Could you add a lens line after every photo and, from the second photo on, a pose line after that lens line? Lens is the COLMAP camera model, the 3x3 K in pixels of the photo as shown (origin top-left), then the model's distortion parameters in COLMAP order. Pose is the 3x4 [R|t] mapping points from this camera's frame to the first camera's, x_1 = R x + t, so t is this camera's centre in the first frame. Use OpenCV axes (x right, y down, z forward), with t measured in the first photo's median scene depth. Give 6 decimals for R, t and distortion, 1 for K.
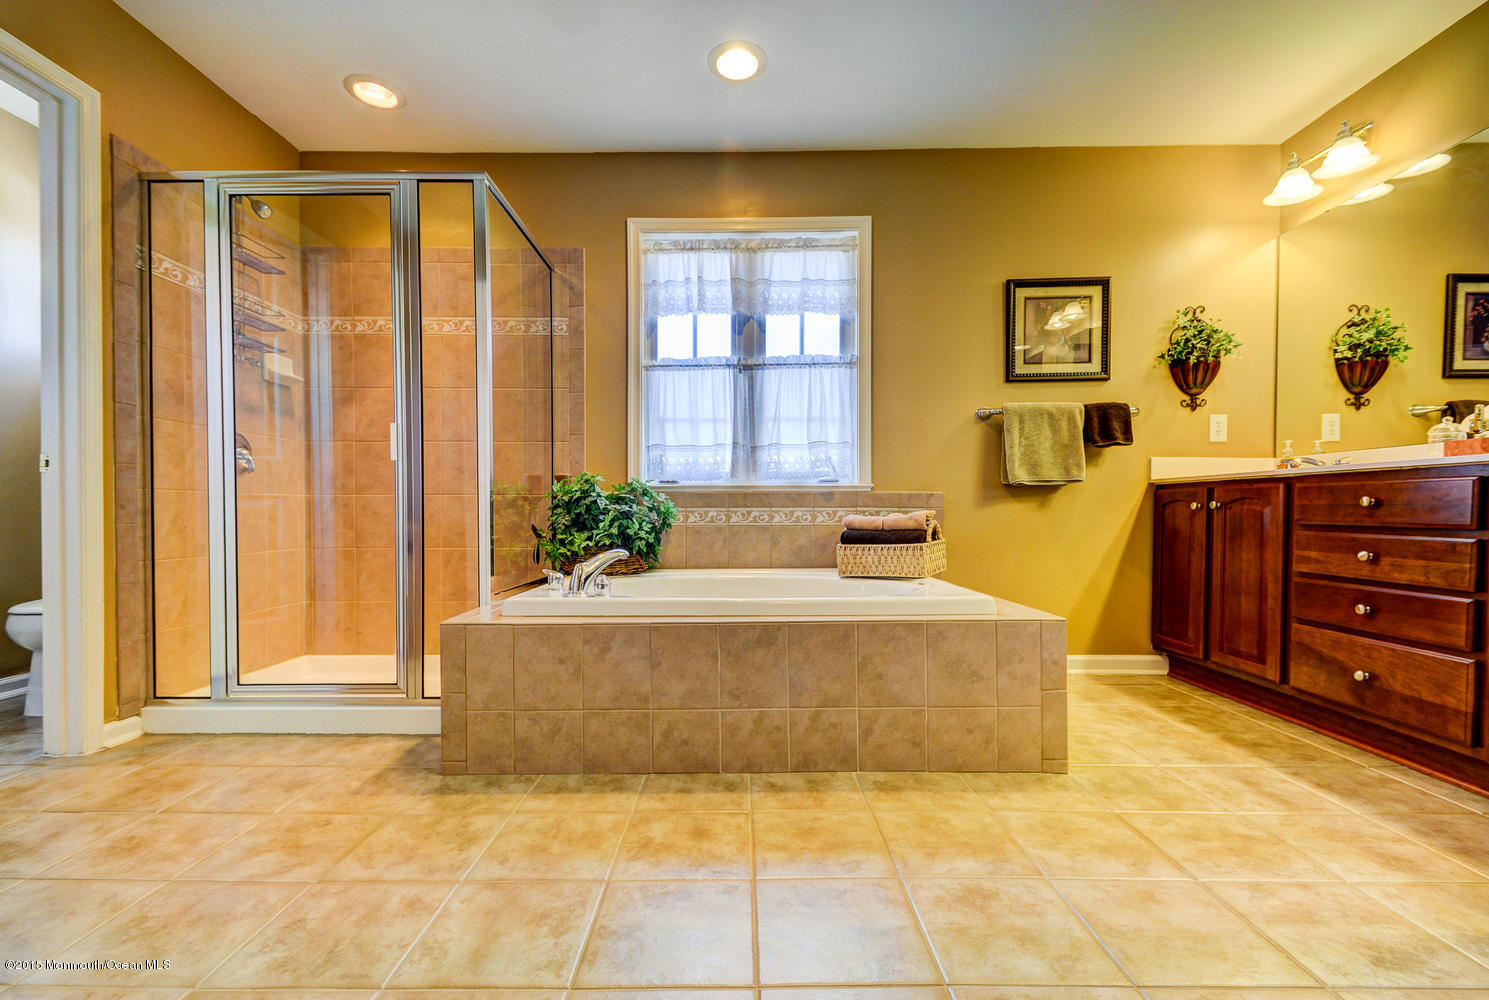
lens RADIAL K [[644.3, 0, 741.8], [0, 644.3, 528.9], [0, 0, 1]] dist [-0.000357, -0.000049]
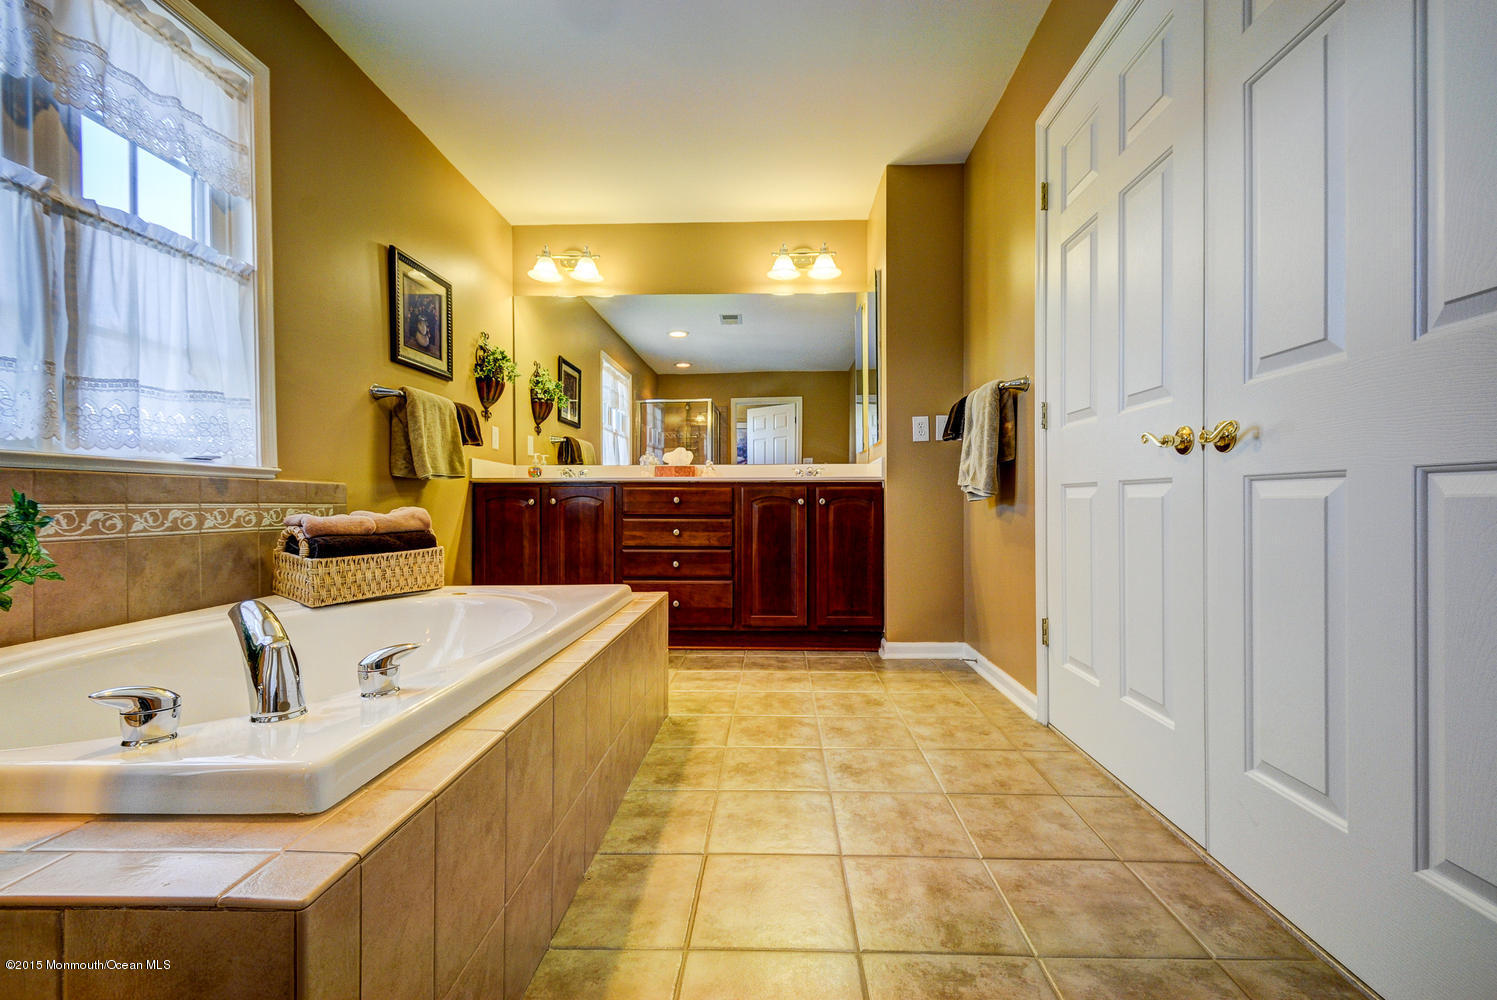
lens RADIAL K [[644.4, 0, 752.9], [0, 644.4, 507.1], [0, 0, 1]] dist [0.019056, -0.000073]
pose [[0.029718, -0.008317, 0.999524, -0.567707], [0.028519, 0.999565, 0.007469, -0.024285], [-0.999151, 0.028283, 0.029942, 0.589998]]
